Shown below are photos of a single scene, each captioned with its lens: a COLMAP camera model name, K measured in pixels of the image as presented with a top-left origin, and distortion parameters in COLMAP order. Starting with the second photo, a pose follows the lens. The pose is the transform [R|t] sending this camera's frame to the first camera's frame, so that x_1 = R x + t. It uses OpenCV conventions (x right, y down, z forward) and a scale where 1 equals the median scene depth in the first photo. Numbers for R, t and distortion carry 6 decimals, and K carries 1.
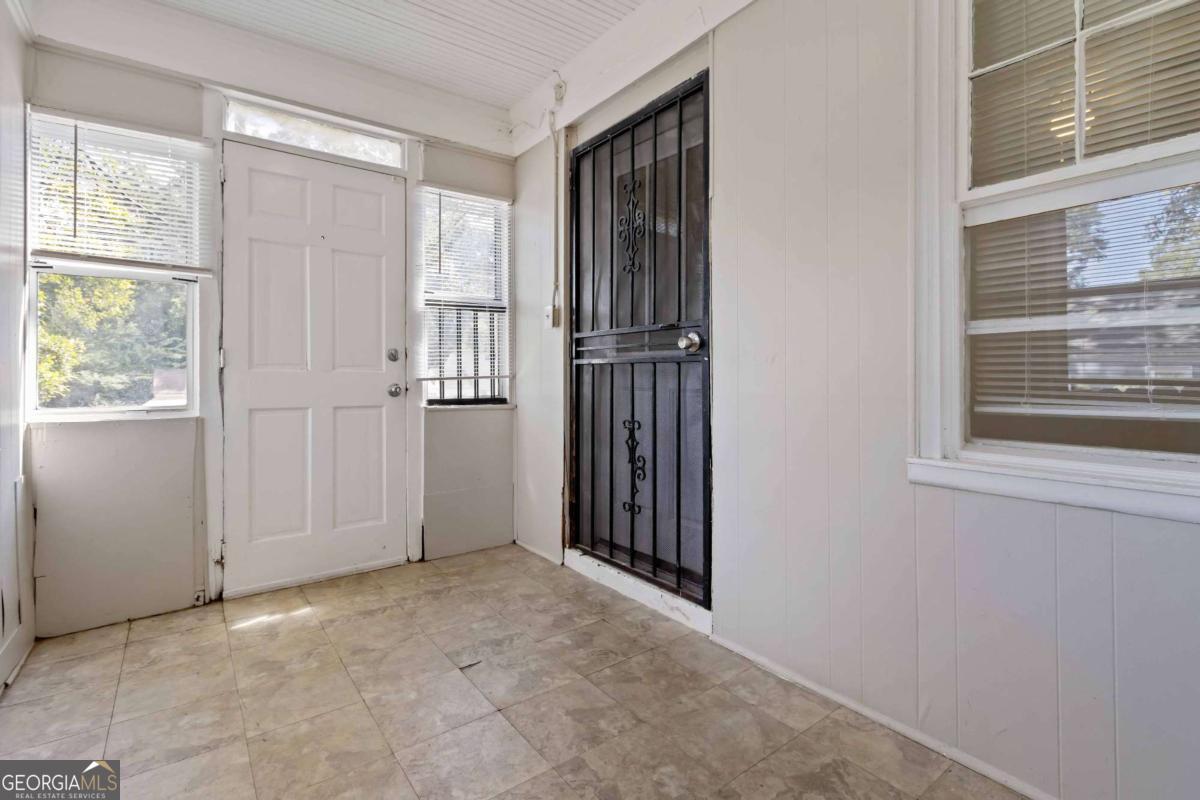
lens RADIAL K [[567.9, 0, 601.1], [0, 567.9, 376.2], [0, 0, 1]] dist [0.002451, 0.000786]
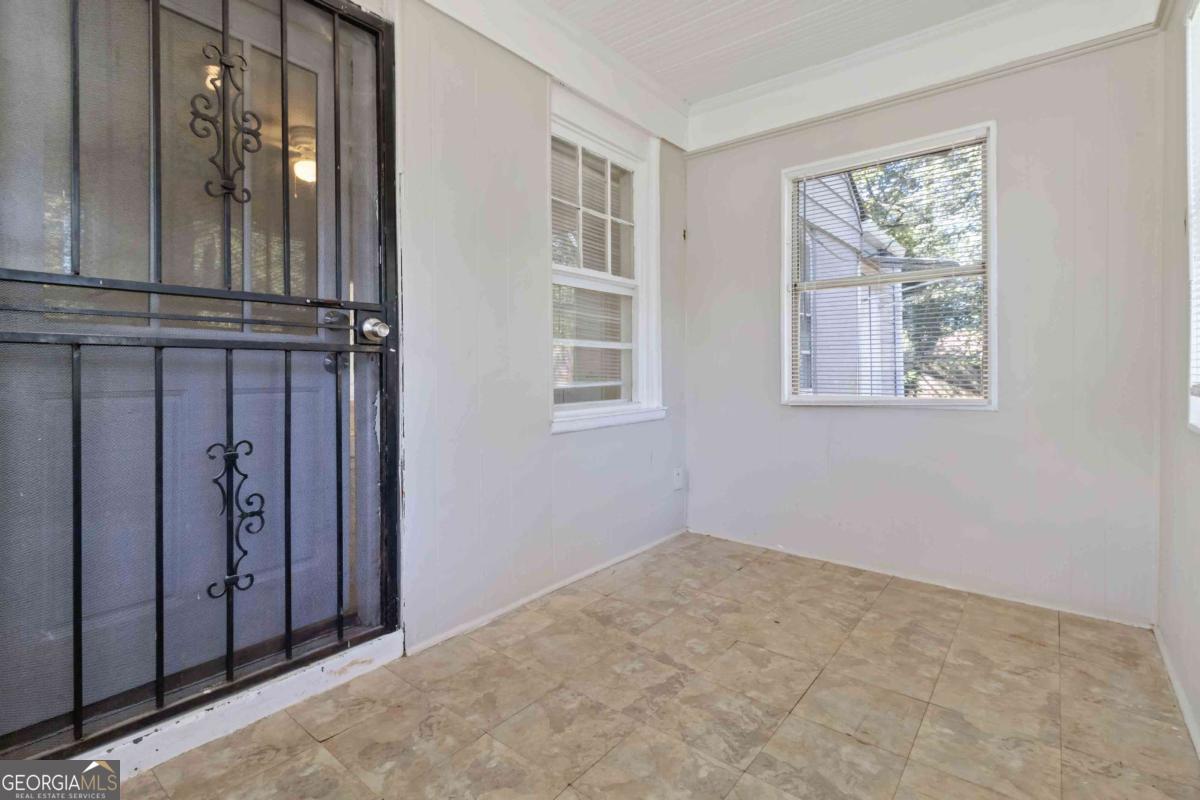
lens RADIAL K [[567.9, 0, 601.1], [0, 567.9, 376.2], [0, 0, 1]] dist [0.002451, 0.000786]
pose [[-0.252012, -0.010243, 0.967670, -0.770628], [0.005250, 0.999915, 0.011951, 0.000169], [-0.967710, 0.008092, -0.251937, 0.923606]]
